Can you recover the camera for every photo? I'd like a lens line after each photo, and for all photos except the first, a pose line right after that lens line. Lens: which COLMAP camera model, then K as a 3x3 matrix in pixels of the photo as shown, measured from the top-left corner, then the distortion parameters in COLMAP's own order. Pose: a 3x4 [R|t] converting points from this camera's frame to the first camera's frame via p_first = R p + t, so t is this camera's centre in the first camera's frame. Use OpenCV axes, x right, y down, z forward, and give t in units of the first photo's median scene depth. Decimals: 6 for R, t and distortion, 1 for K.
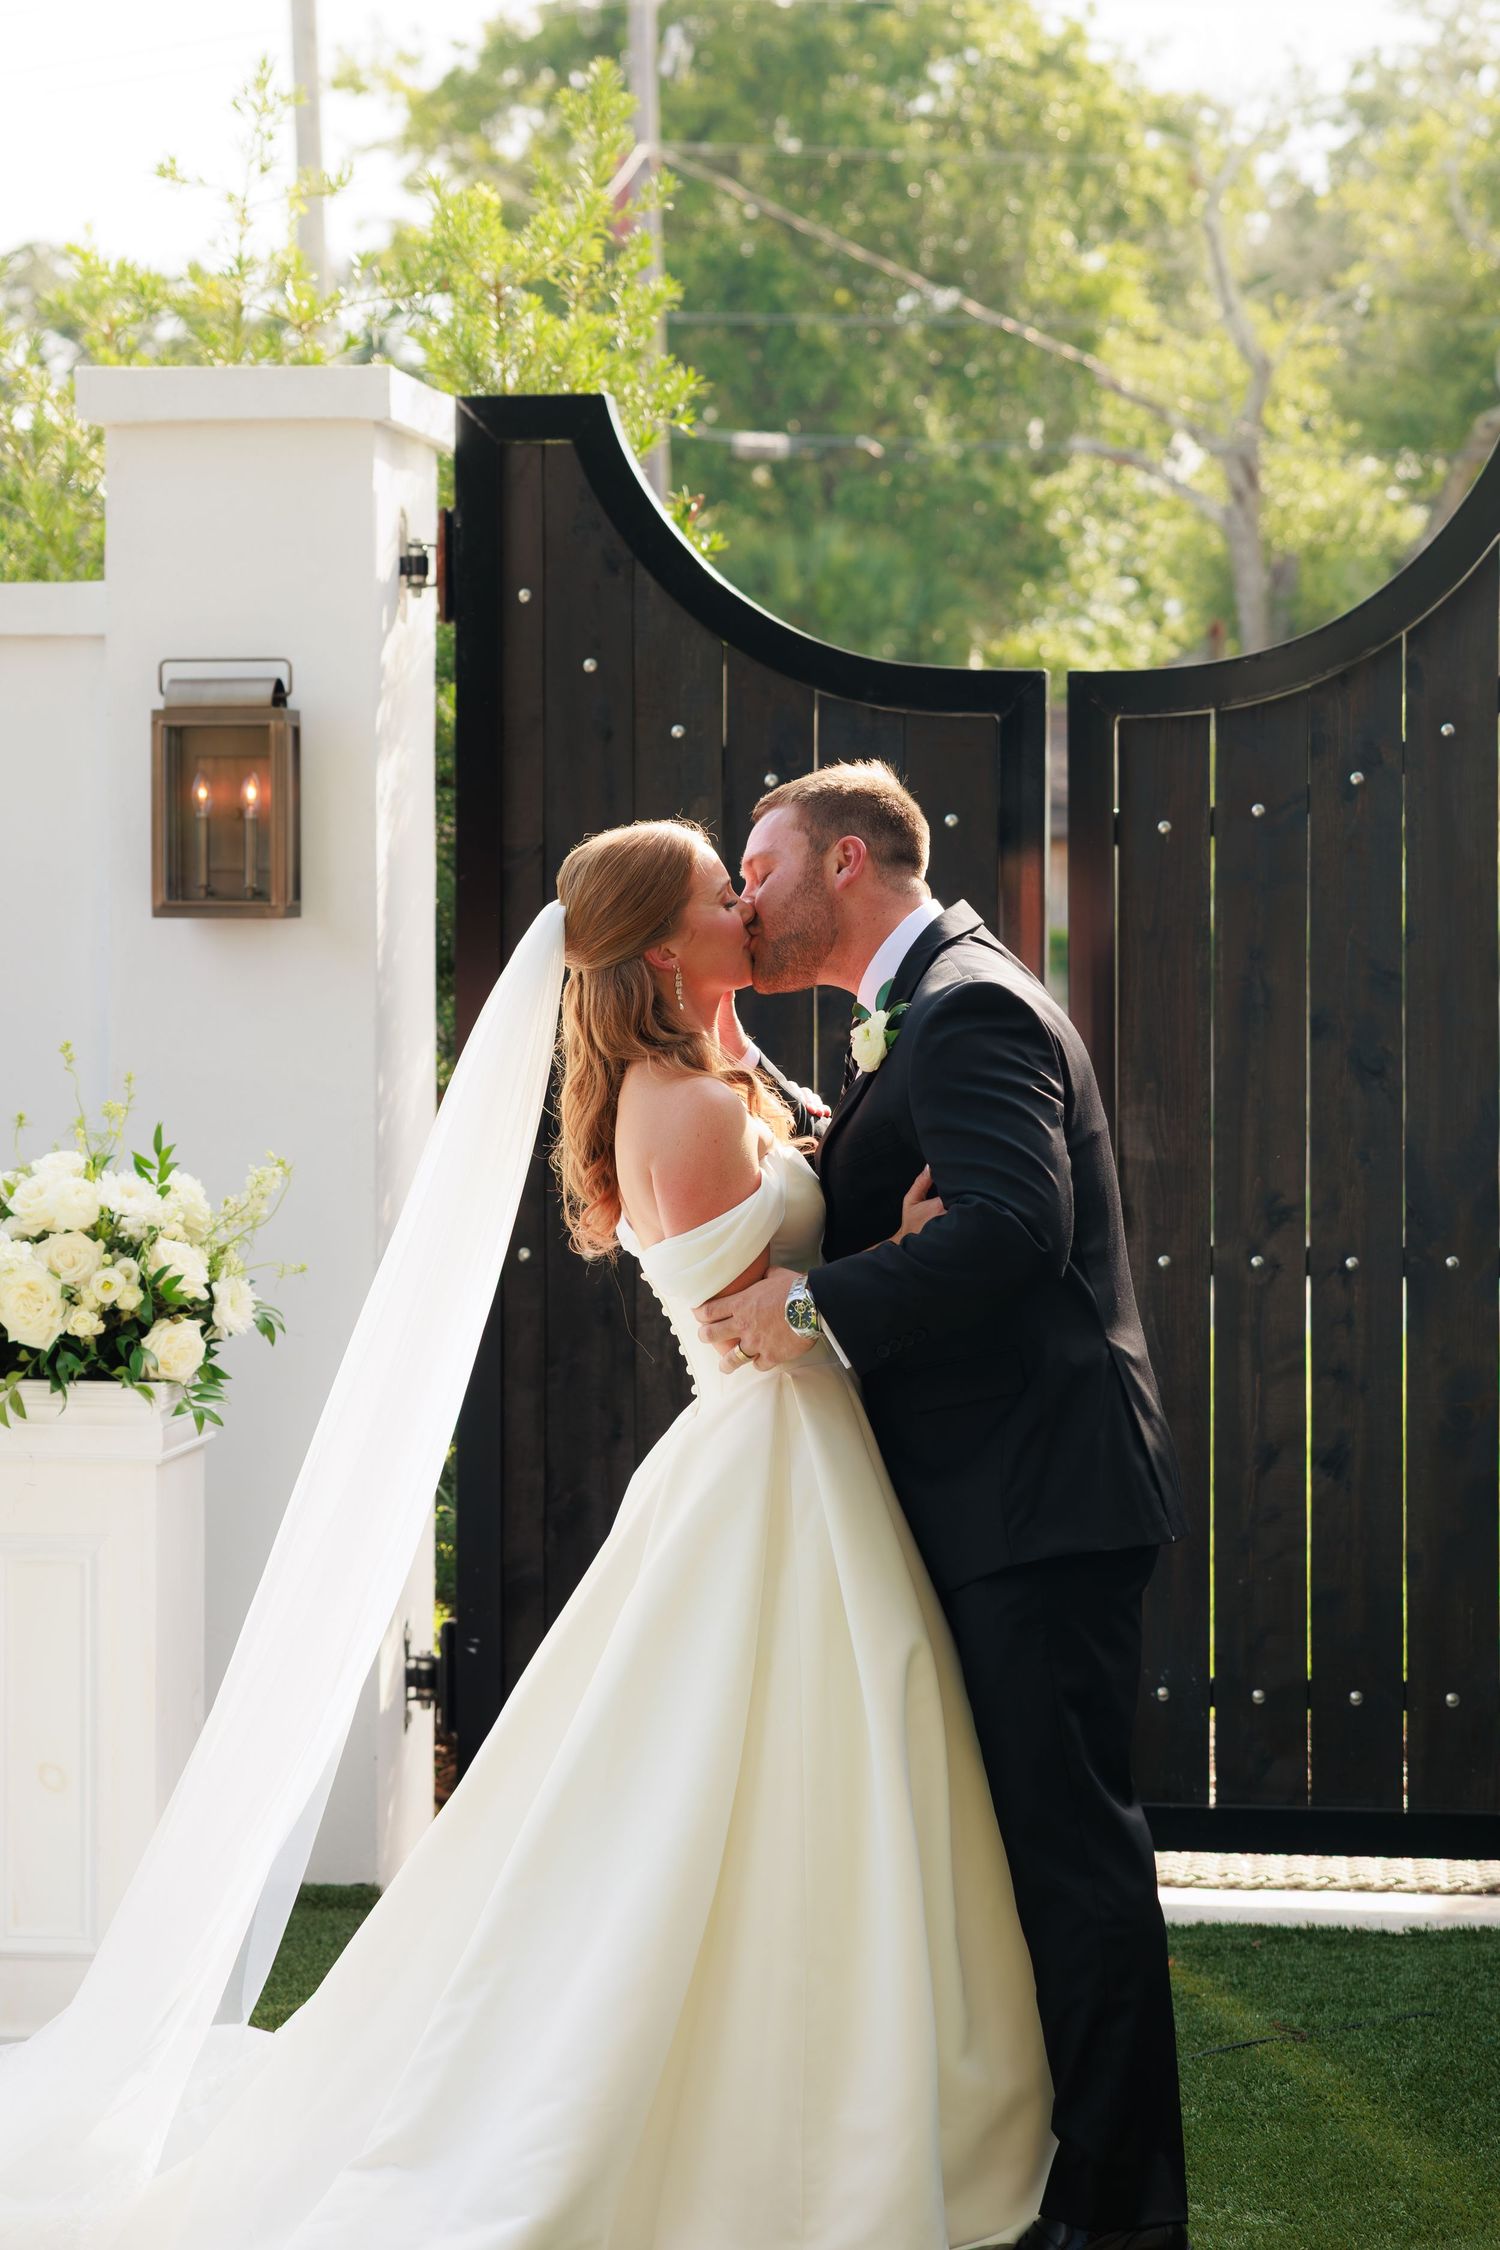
lens RADIAL K [[4698.3, 0, 782.7], [0, 4698.3, 1027.2], [0, 0, 1]] dist [0.085215, -0.414790]
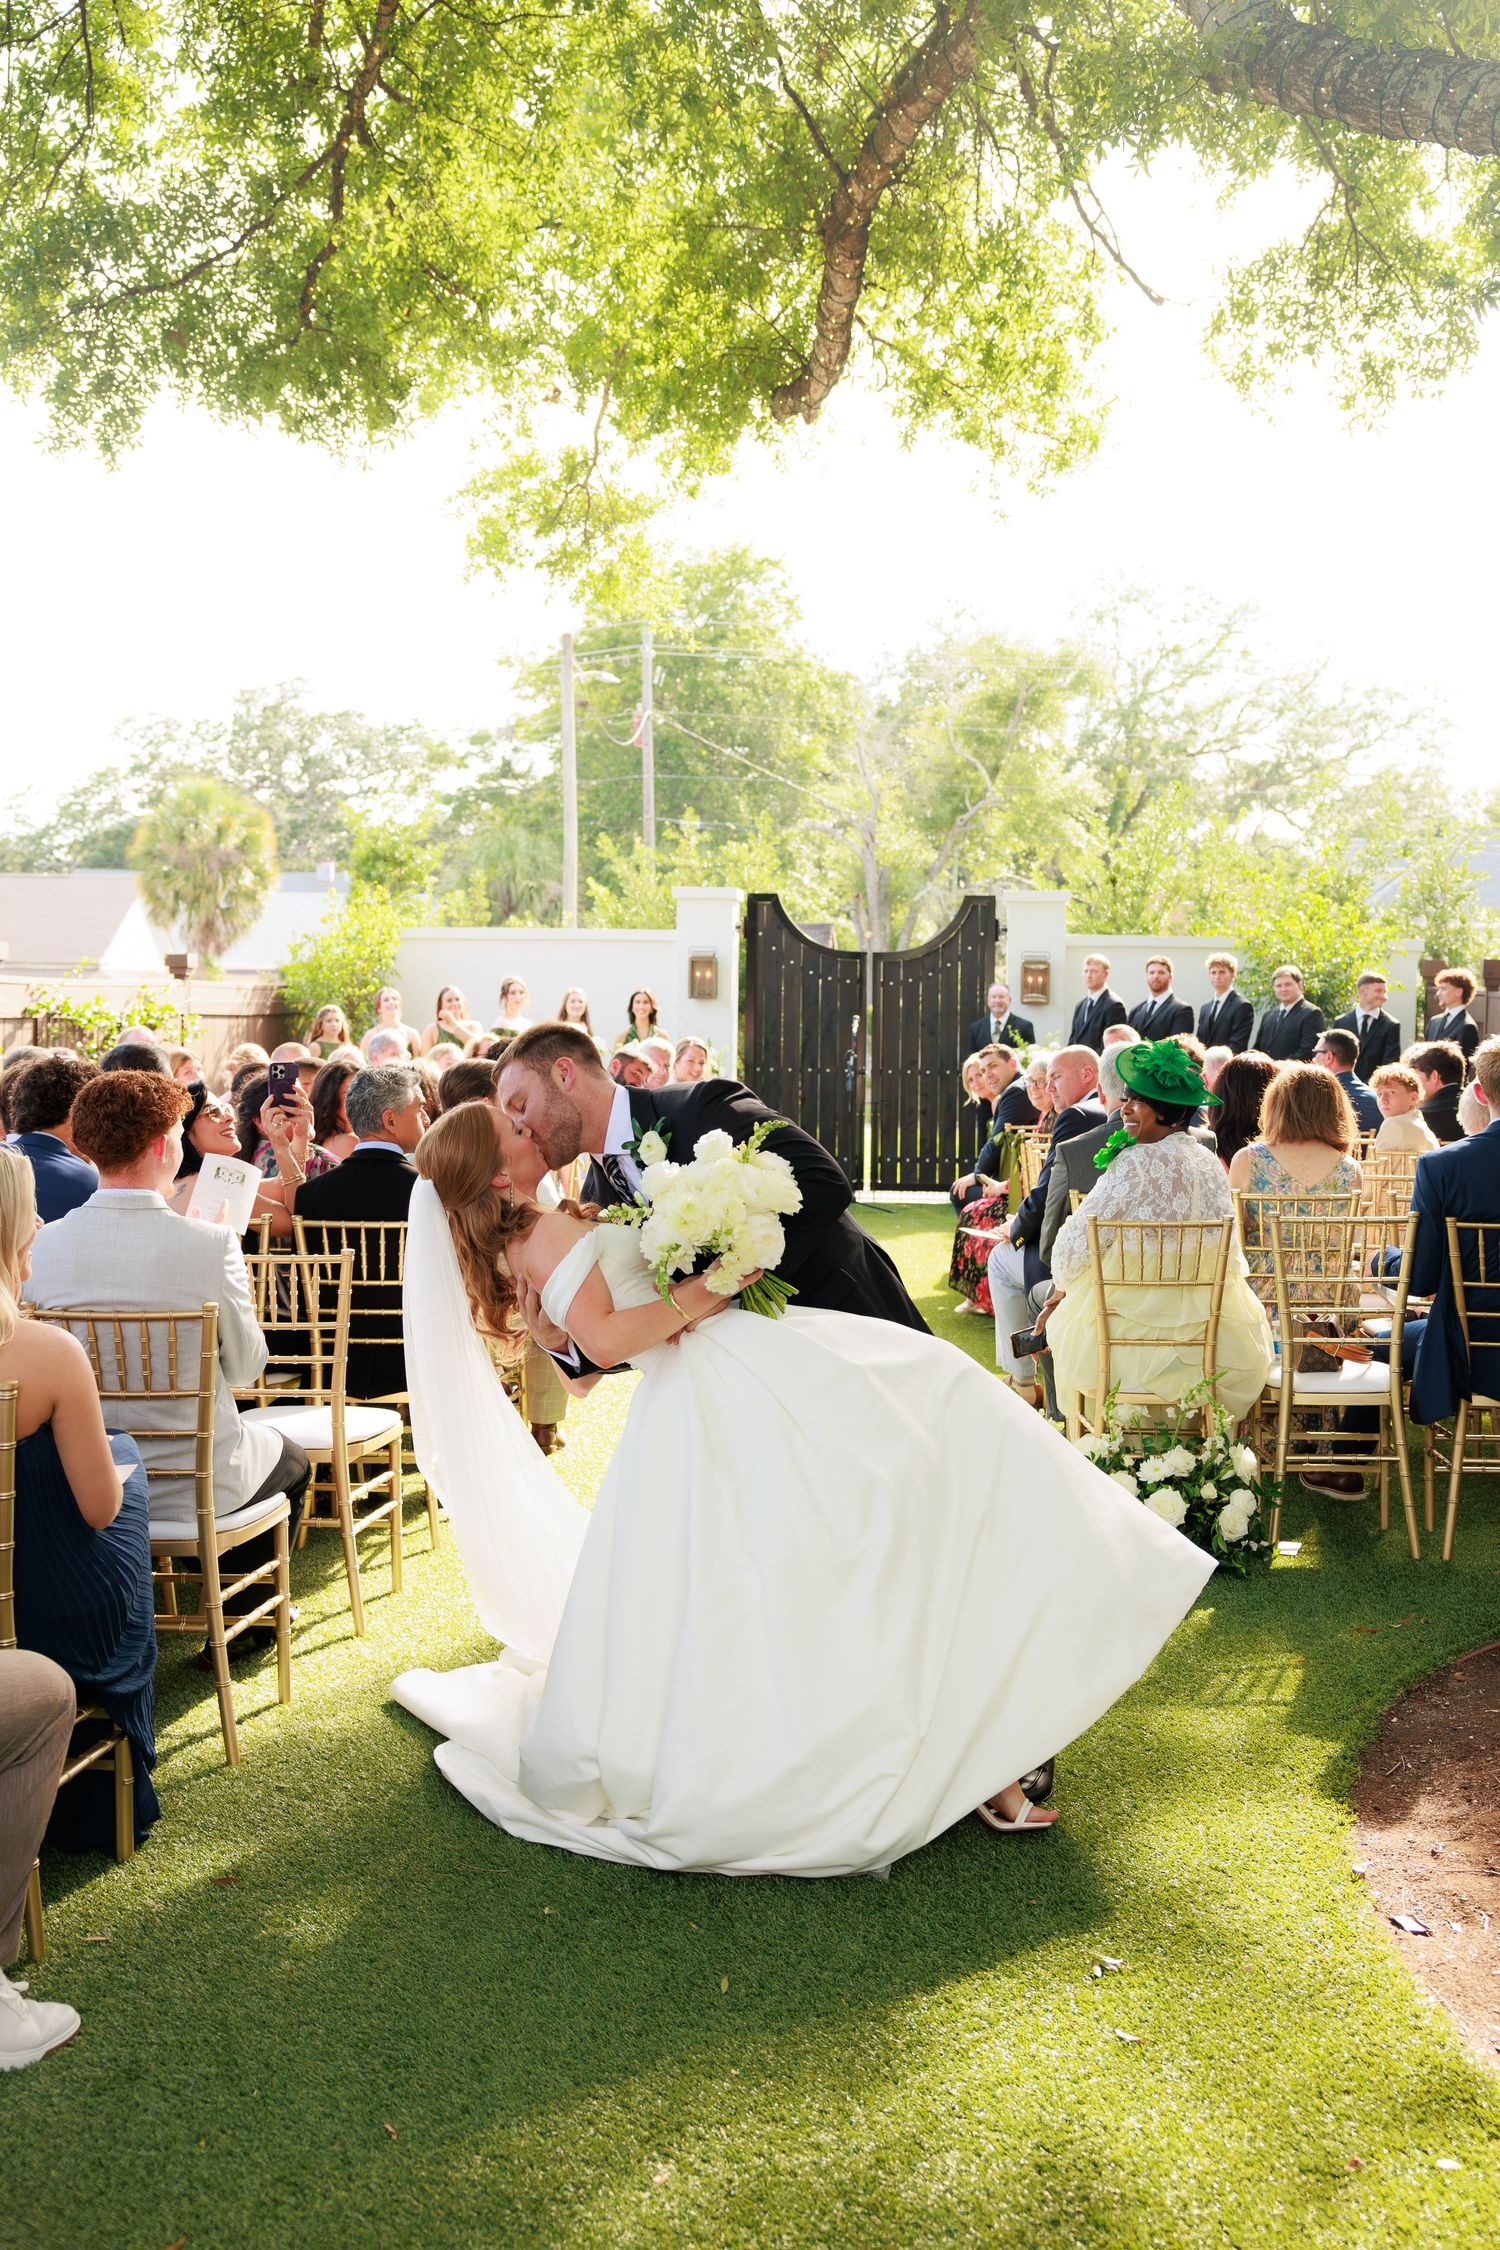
lens RADIAL K [[2158.0, 0, 754.6], [0, 2158.0, 1066.6], [0, 0, 1]] dist [-0.004790, -0.000588]
pose [[0.998447, 0.013410, 0.054072, -0.029909], [-0.013710, 0.999893, 0.005187, 0.005588], [-0.053997, -0.005920, 0.998524, -0.203941]]
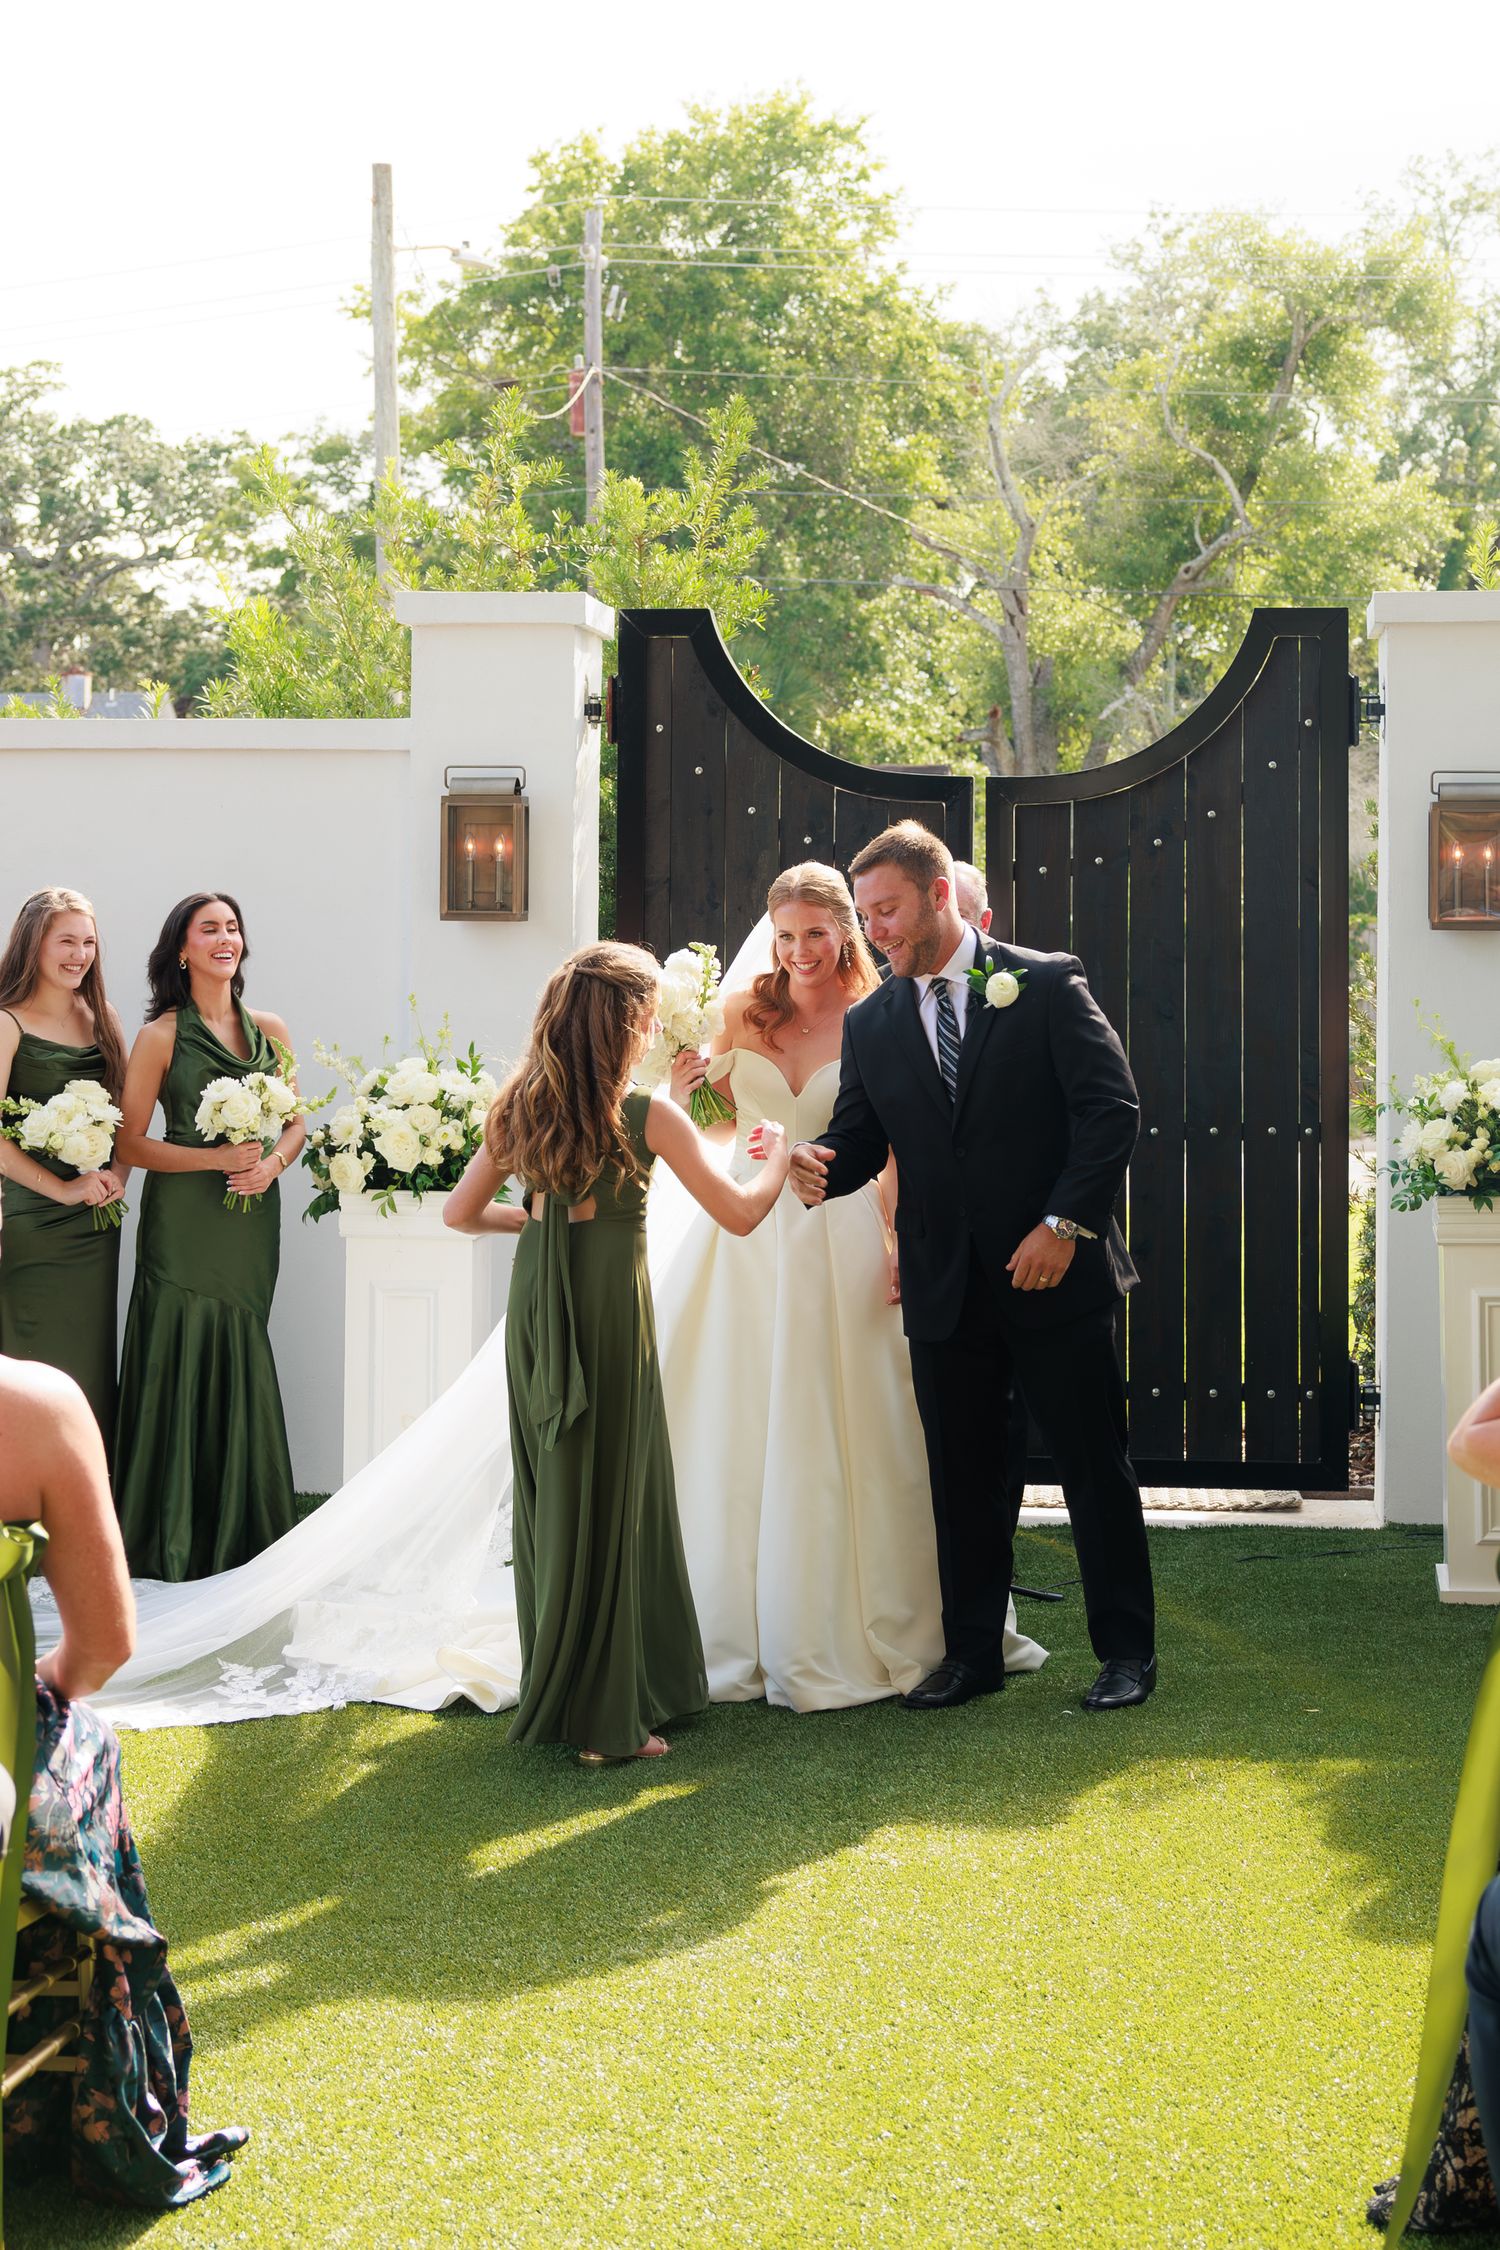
lens RADIAL K [[3498.0, 0, 793.2], [0, 3498.0, 850.6], [0, 0, 1]] dist [0.014101, -0.102662]
pose [[0.999184, 0.007771, 0.039630, -0.009371], [-0.006121, 0.999117, -0.041573, 0.000454], [-0.039918, 0.041296, 0.998349, -0.039388]]
